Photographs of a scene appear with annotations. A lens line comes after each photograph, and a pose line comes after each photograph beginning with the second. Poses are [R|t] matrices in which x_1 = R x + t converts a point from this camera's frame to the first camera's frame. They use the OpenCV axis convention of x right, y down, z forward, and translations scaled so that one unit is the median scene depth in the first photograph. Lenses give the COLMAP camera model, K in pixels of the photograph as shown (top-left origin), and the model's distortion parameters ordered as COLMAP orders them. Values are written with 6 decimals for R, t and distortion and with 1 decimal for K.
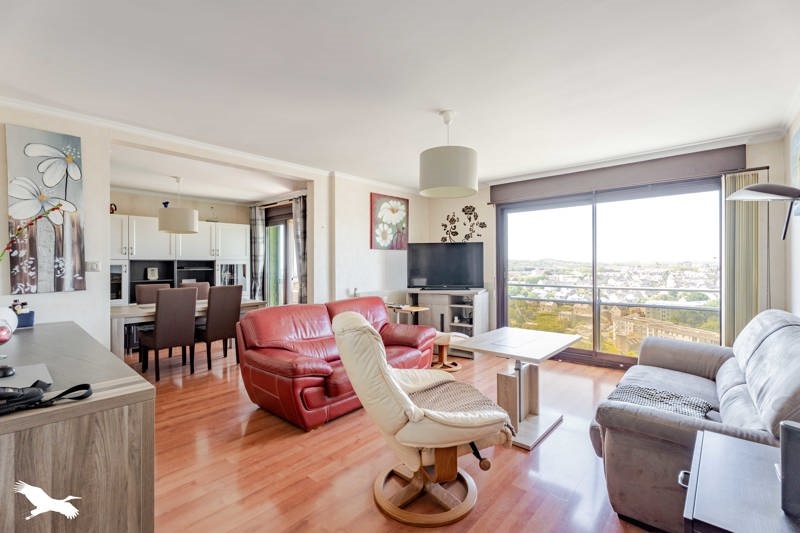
lens RADIAL K [[364.3, 0, 399.5], [0, 364.3, 265.1], [0, 0, 1]] dist [-0.001911, -0.000632]
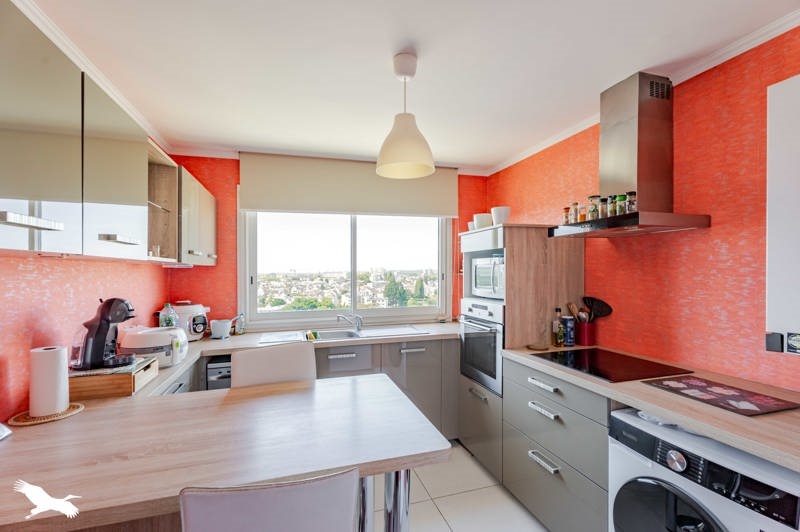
lens RADIAL K [[364.3, 0, 401.3], [0, 364.3, 272.0], [0, 0, 1]] dist [-0.001911, -0.000632]
pose [[0.519116, 0.006407, 0.854680, -0.214881], [0.004962, 0.999932, -0.010509, 0.003477], [-0.854689, 0.009696, 0.519049, 0.281836]]
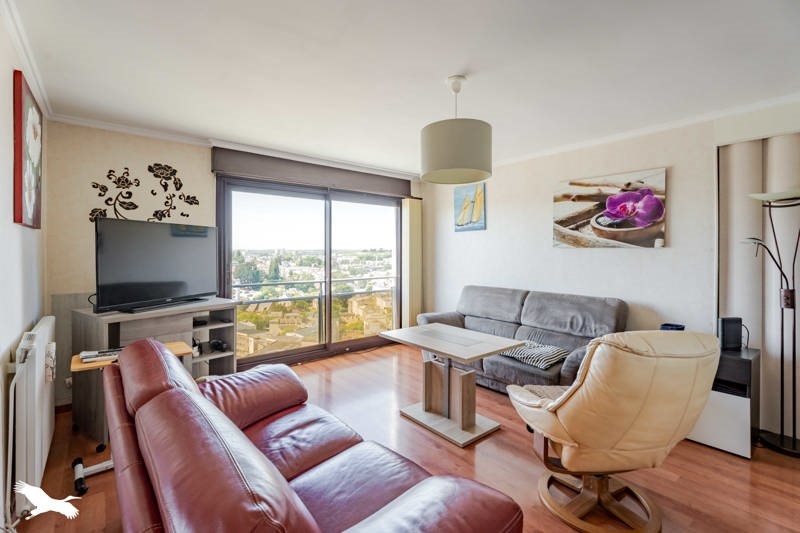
lens RADIAL K [[364.3, 0, 400.2], [0, 364.3, 258.1], [0, 0, 1]] dist [-0.001911, -0.000632]
pose [[0.151991, -0.005422, 0.988367, -0.358388], [-0.003455, 0.999976, 0.006017, -0.009425], [-0.988376, -0.004330, 0.151968, 0.508549]]
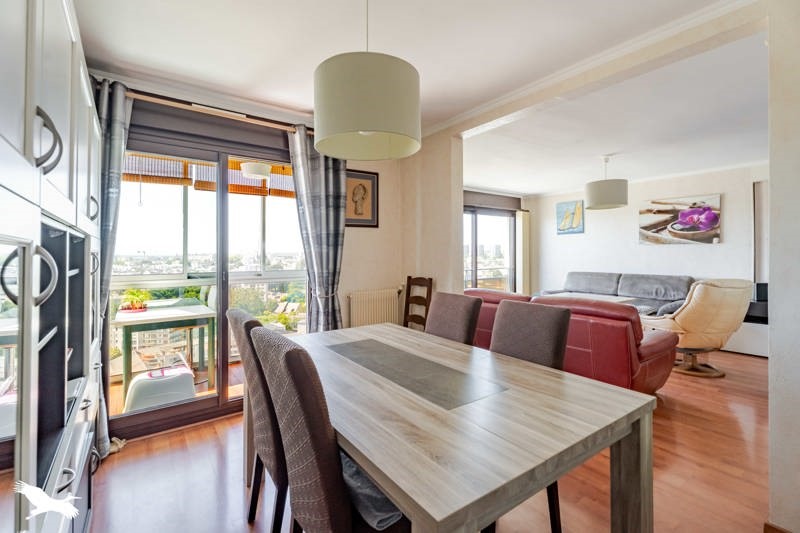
lens RADIAL K [[364.3, 0, 396.5], [0, 364.3, 258.7], [0, 0, 1]] dist [-0.001911, -0.000632]
pose [[0.220609, -0.002852, 0.975358, -0.807295], [0.004250, 0.999989, 0.001963, 0.009494], [-0.975353, 0.003712, 0.220618, 0.779295]]
